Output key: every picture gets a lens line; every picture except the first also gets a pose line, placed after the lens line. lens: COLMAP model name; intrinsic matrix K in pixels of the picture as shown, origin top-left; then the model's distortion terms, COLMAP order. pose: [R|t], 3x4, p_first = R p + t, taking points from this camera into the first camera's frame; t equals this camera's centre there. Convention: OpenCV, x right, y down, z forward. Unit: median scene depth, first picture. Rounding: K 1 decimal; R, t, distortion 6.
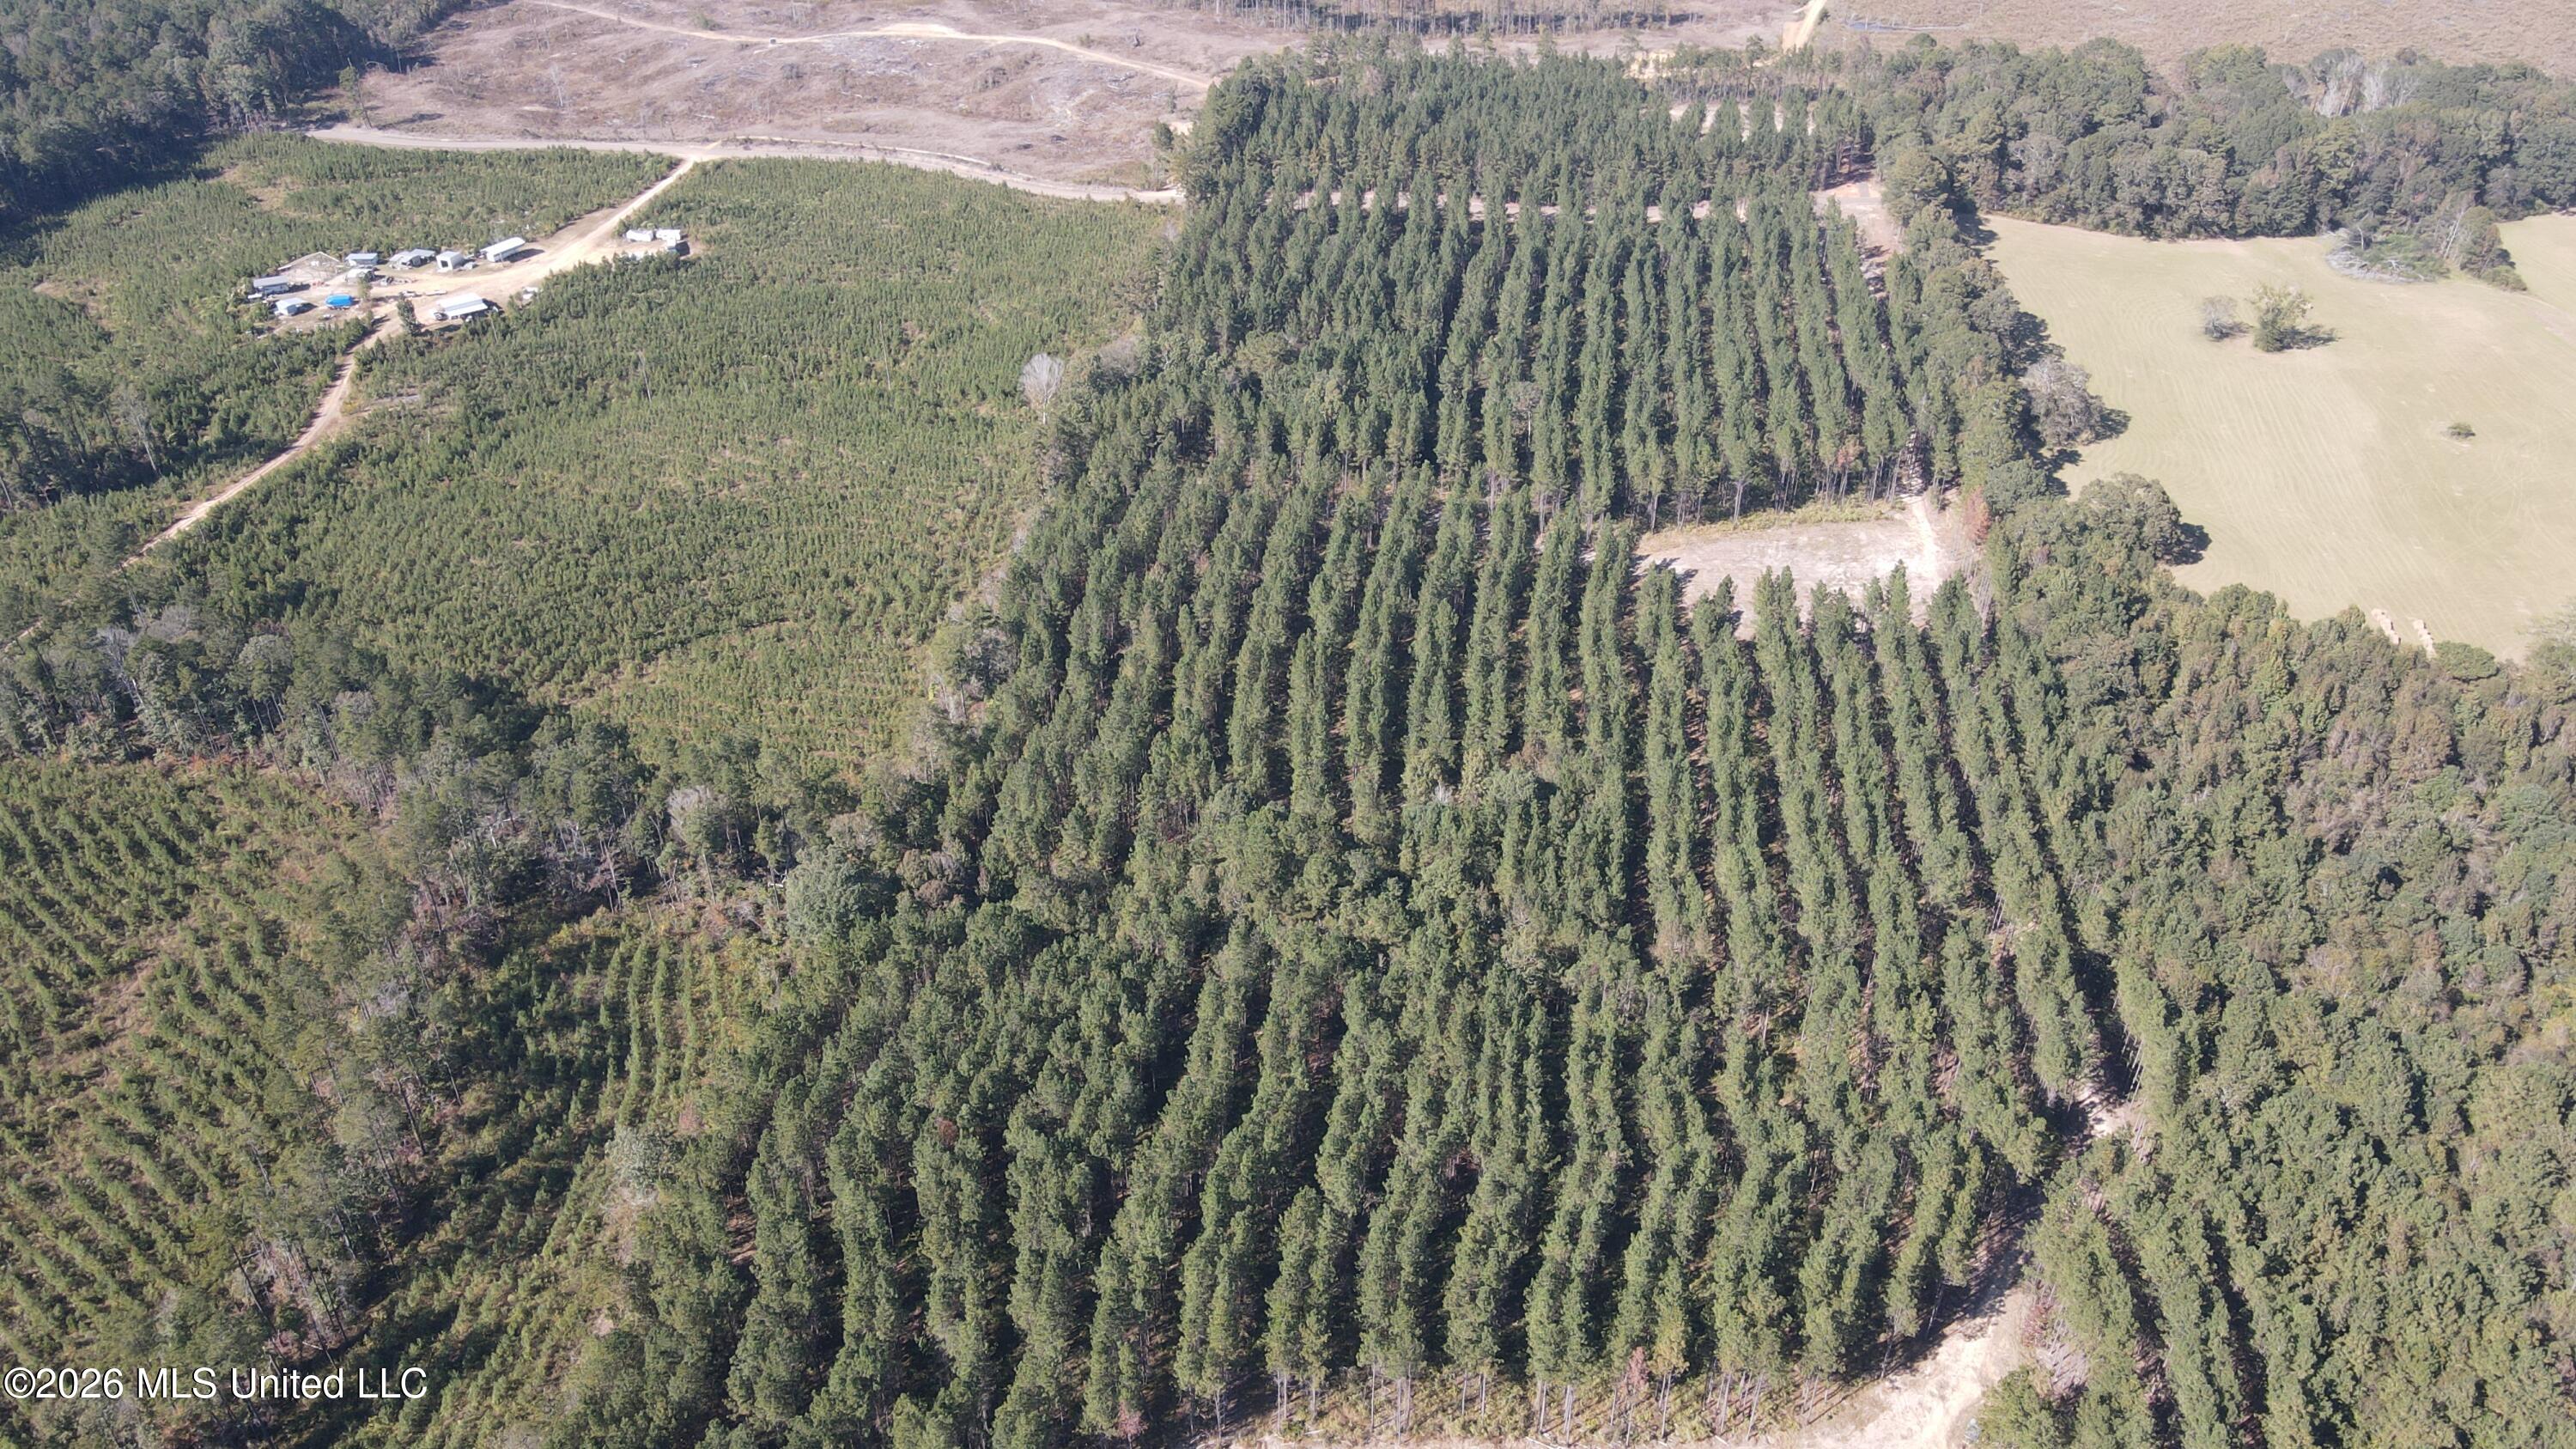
lens RADIAL K [[1906.8, 0, 1281.1], [0, 1906.8, 747.1], [0, 0, 1]] dist [-0.000209, 0.031240]
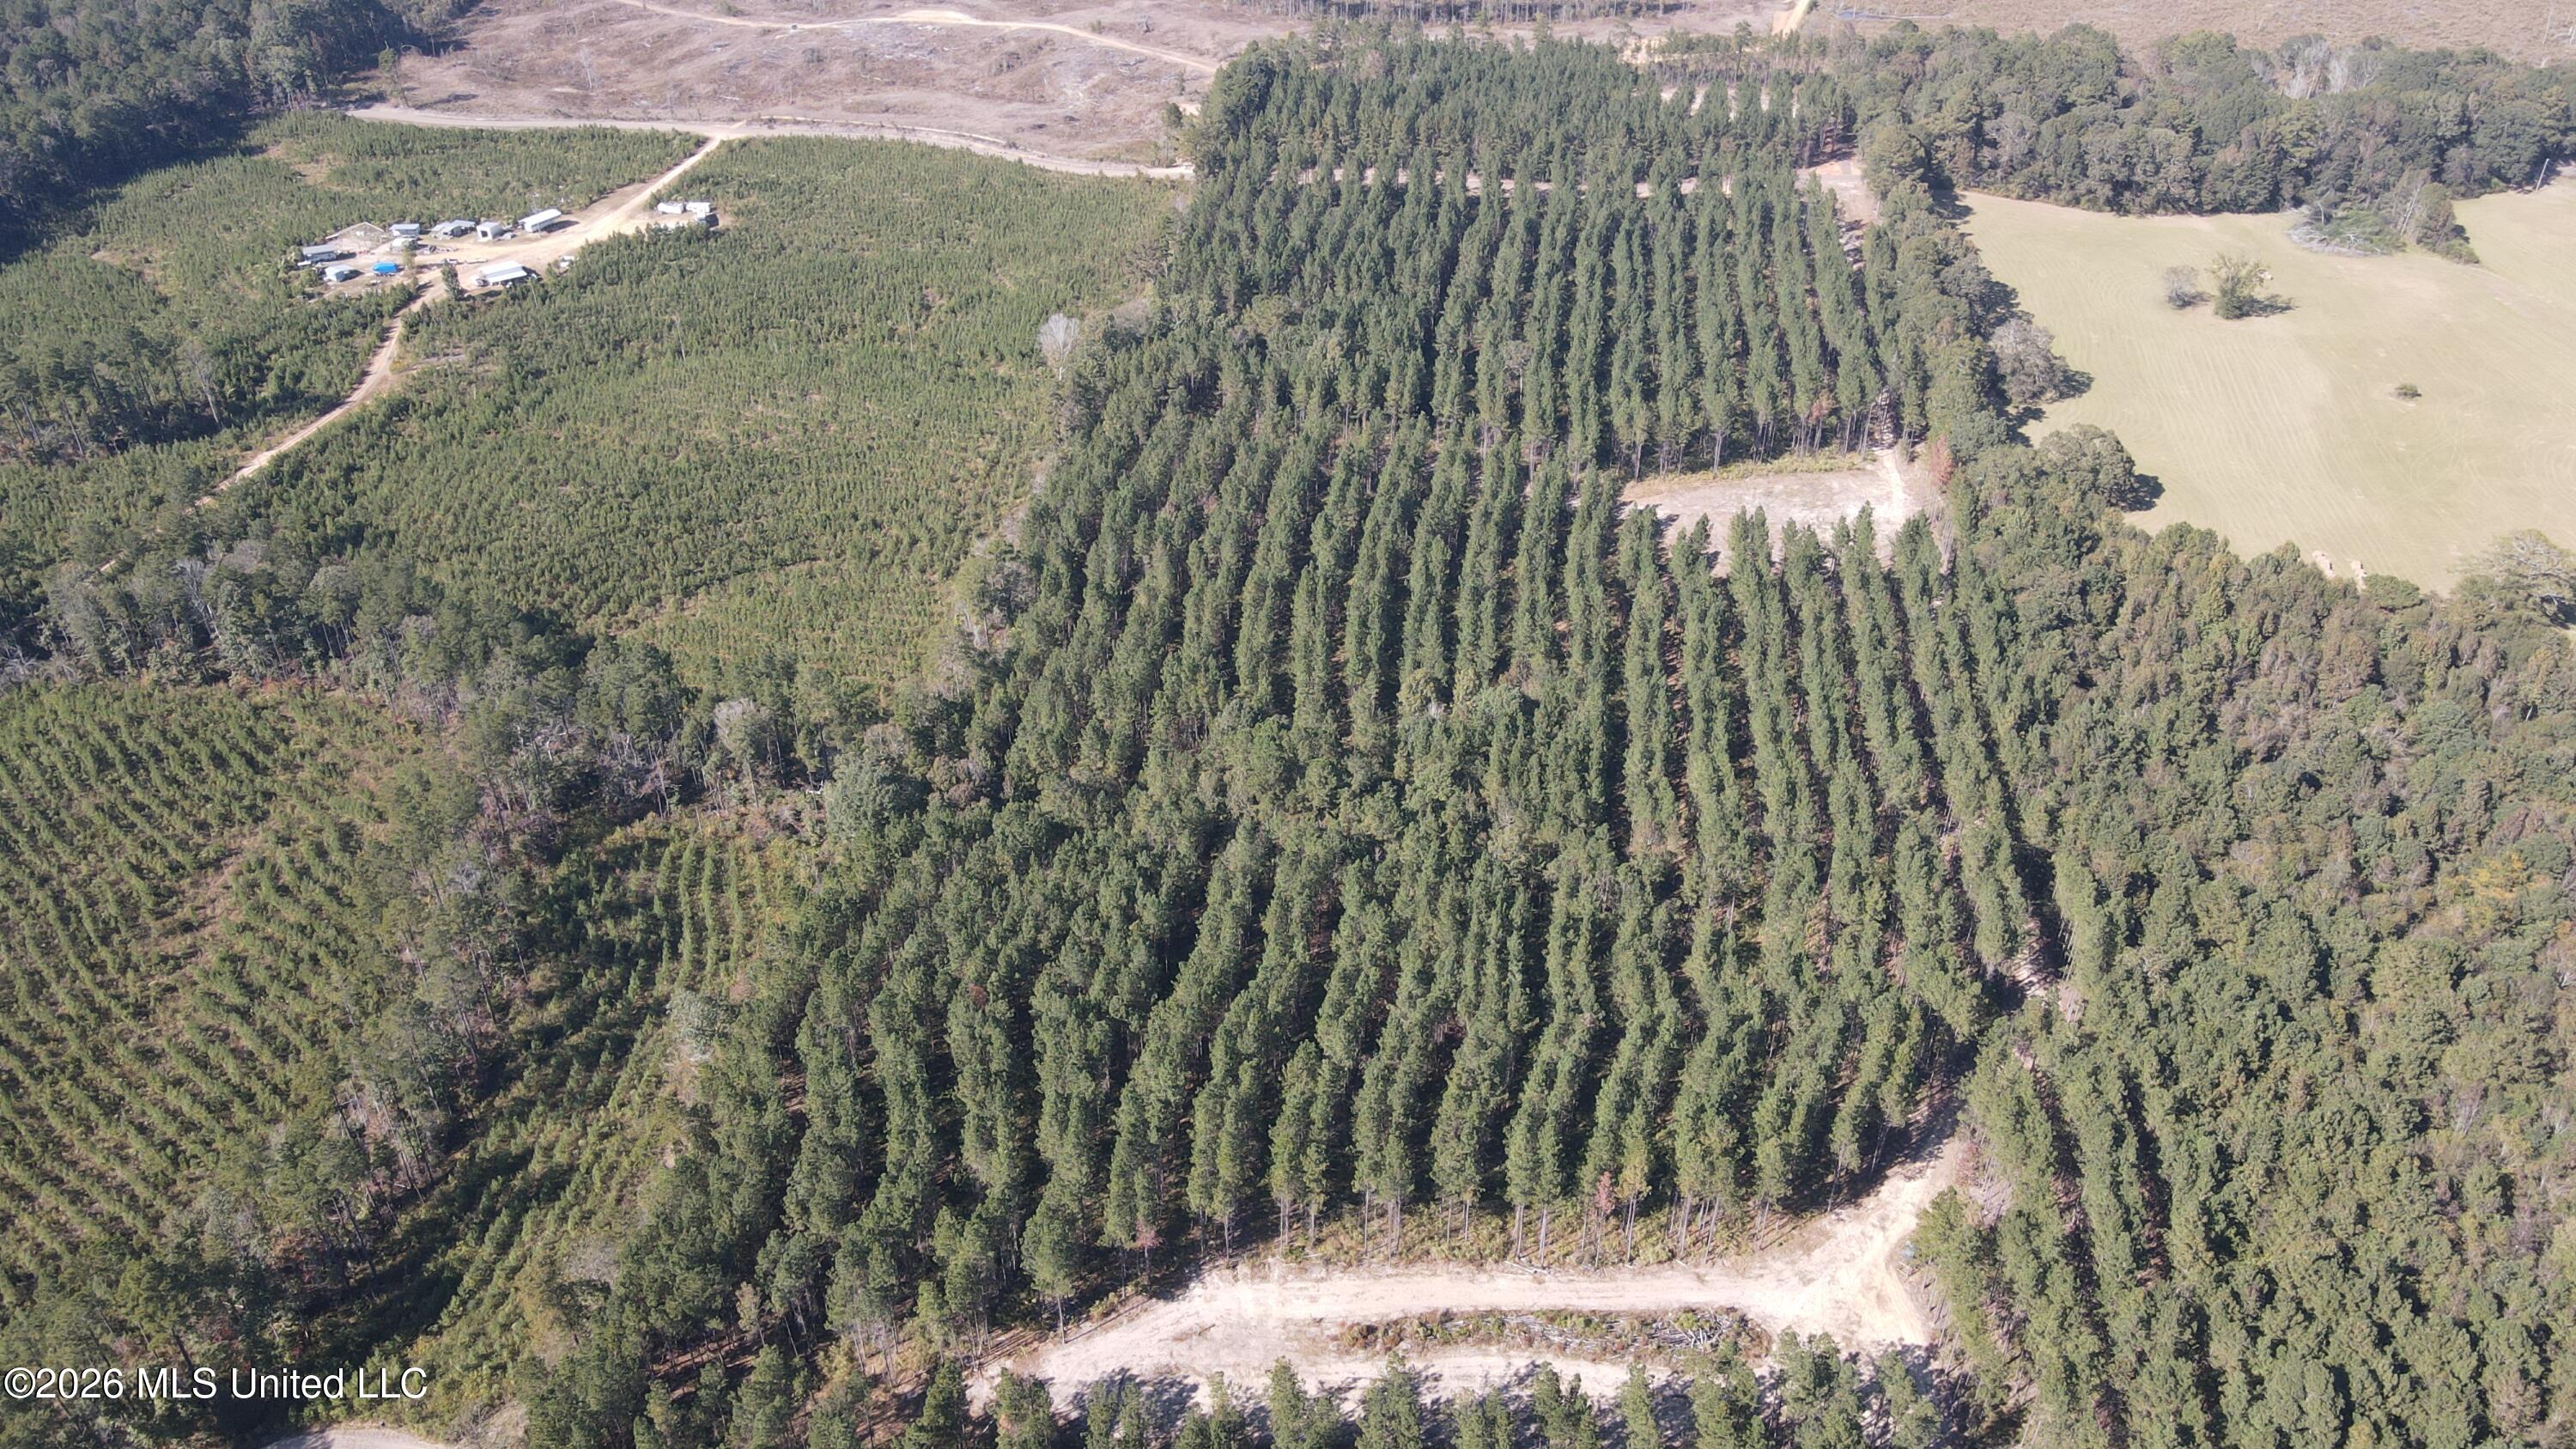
lens RADIAL K [[1906.8, 0, 1281.1], [0, 1906.8, 747.1], [0, 0, 1]] dist [-0.000209, 0.031240]
pose [[0.999995, 0.002869, -0.001543, -0.000127], [-0.002870, 0.999995, -0.001154, 0.040355], [0.001540, 0.001158, 0.999998, -0.063015]]
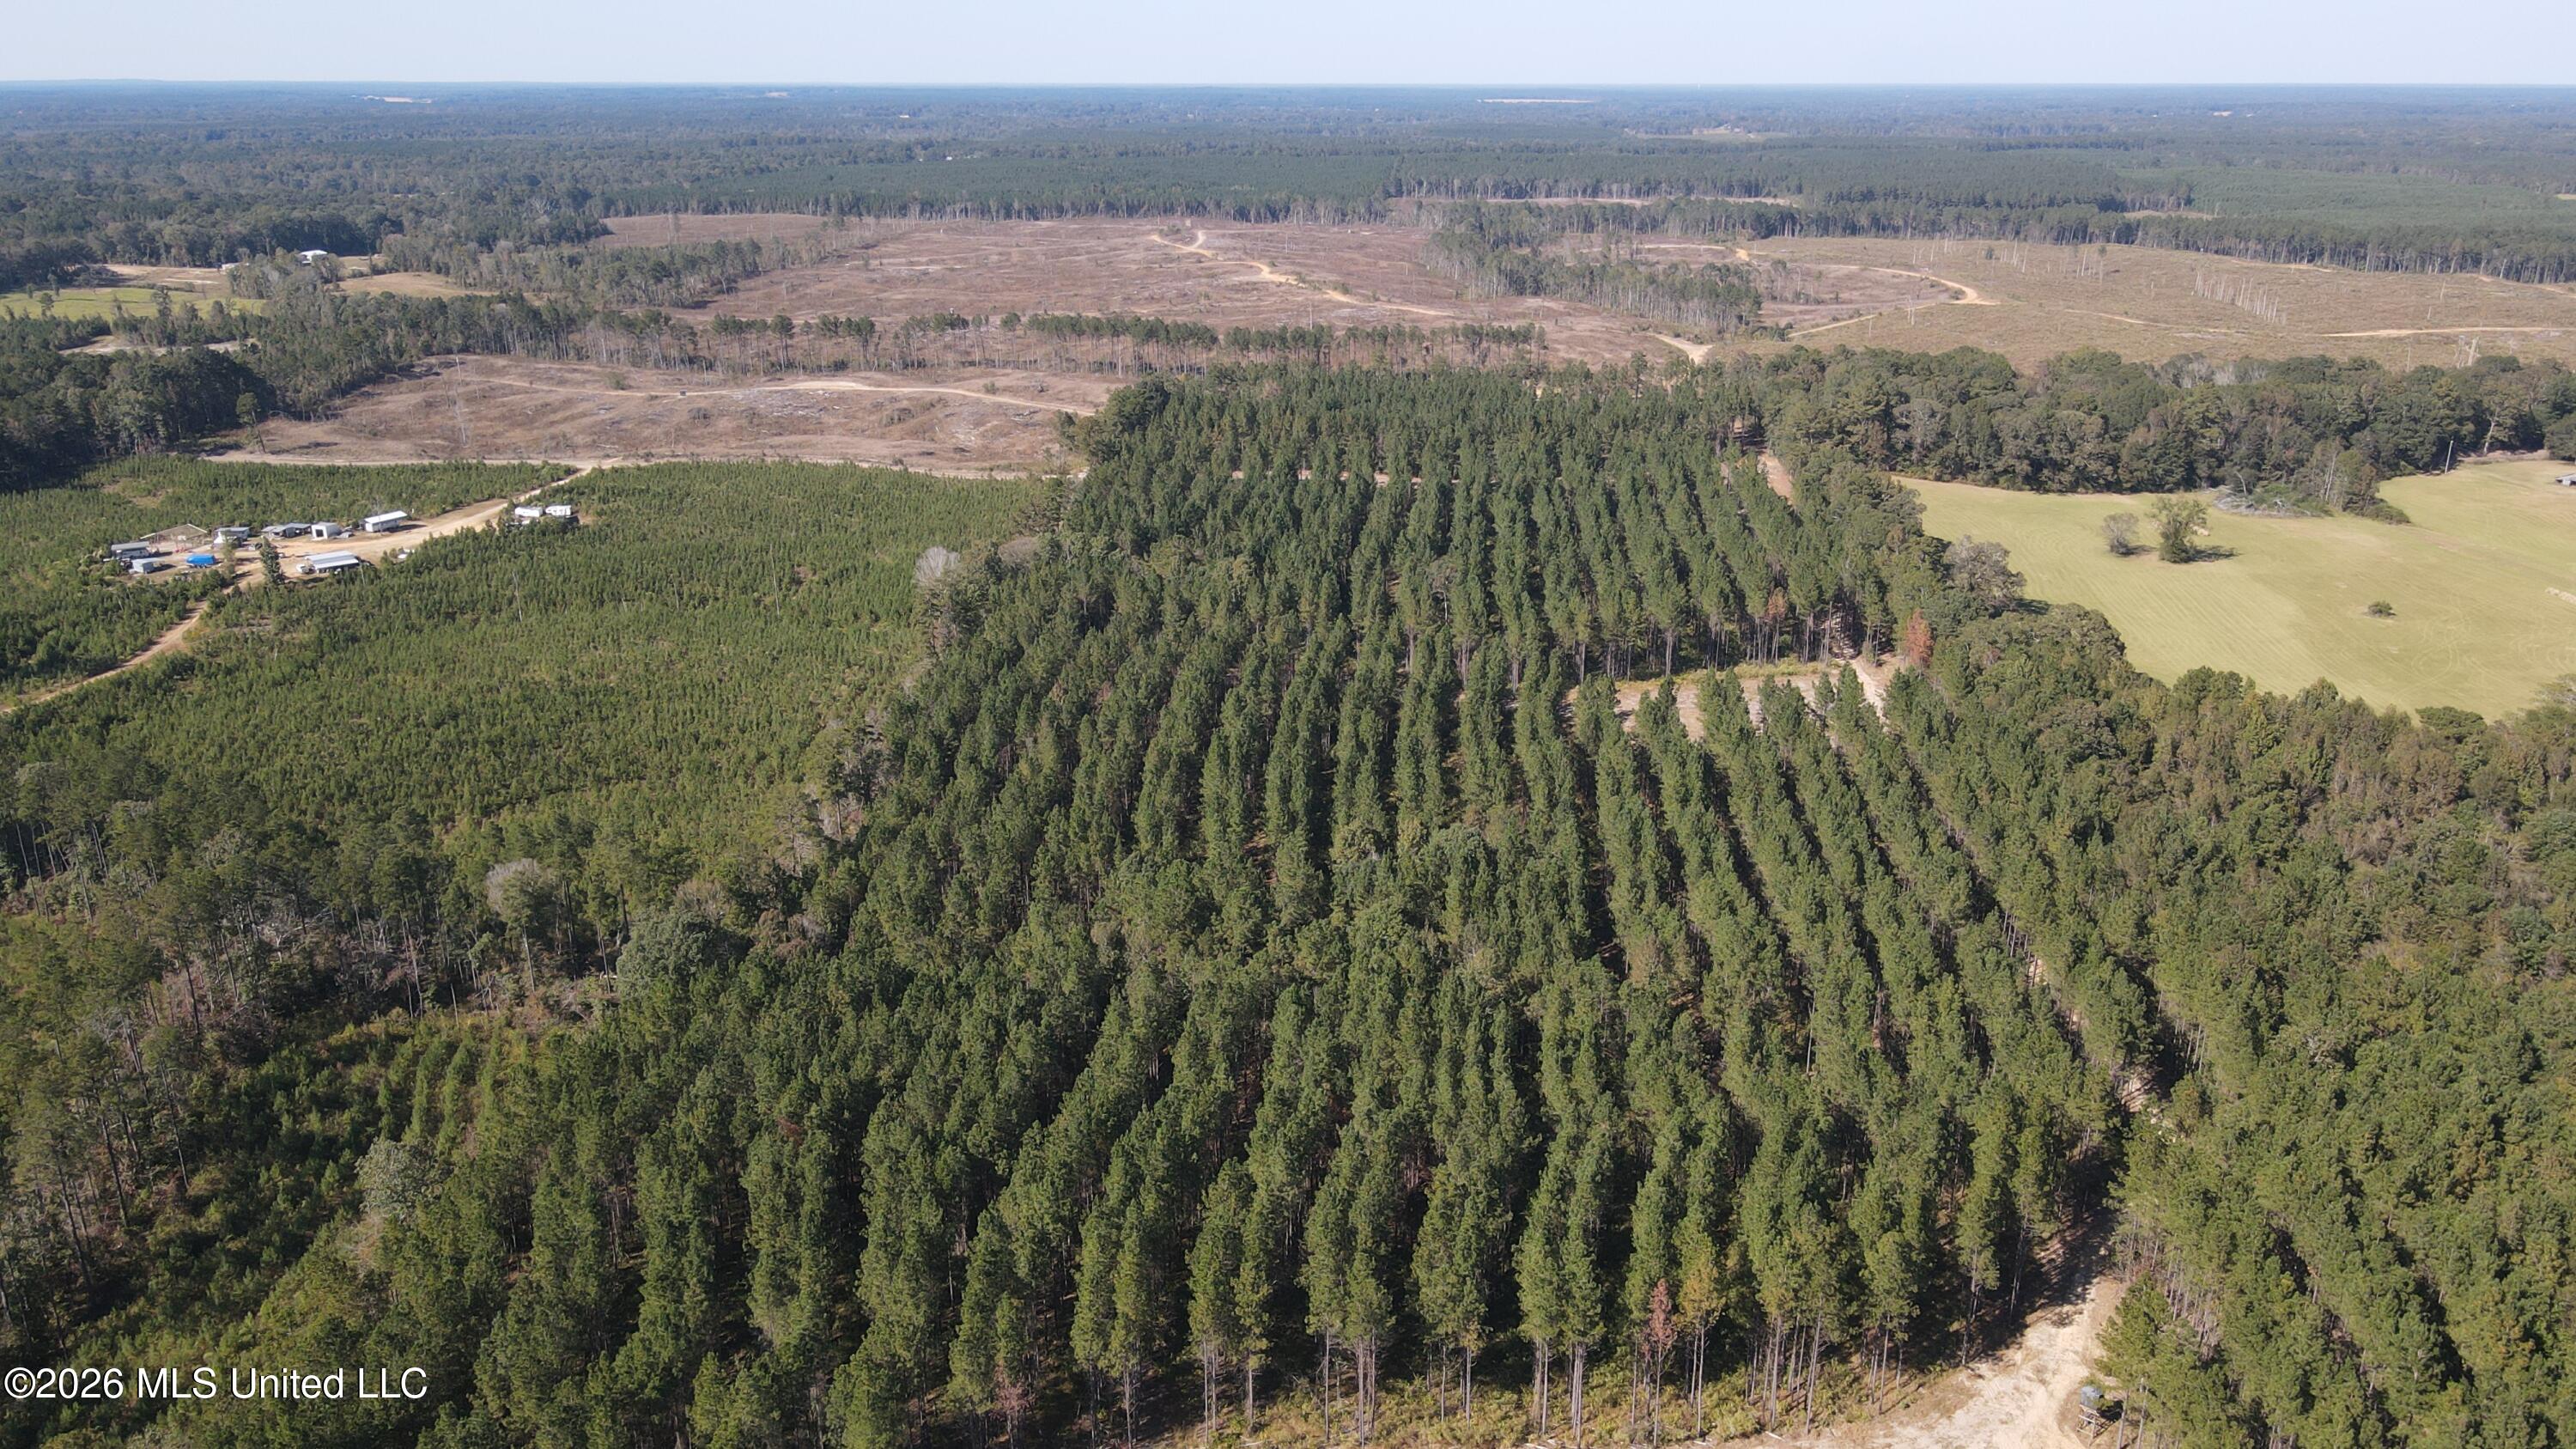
lens RADIAL K [[1906.8, 0, 1281.1], [0, 1906.8, 747.1], [0, 0, 1]] dist [-0.000209, 0.031240]
pose [[0.998598, -0.019112, 0.049358, -0.002108], [0.031423, 0.964480, -0.262279, 0.176577], [-0.042592, 0.263462, 0.963729, 0.111141]]
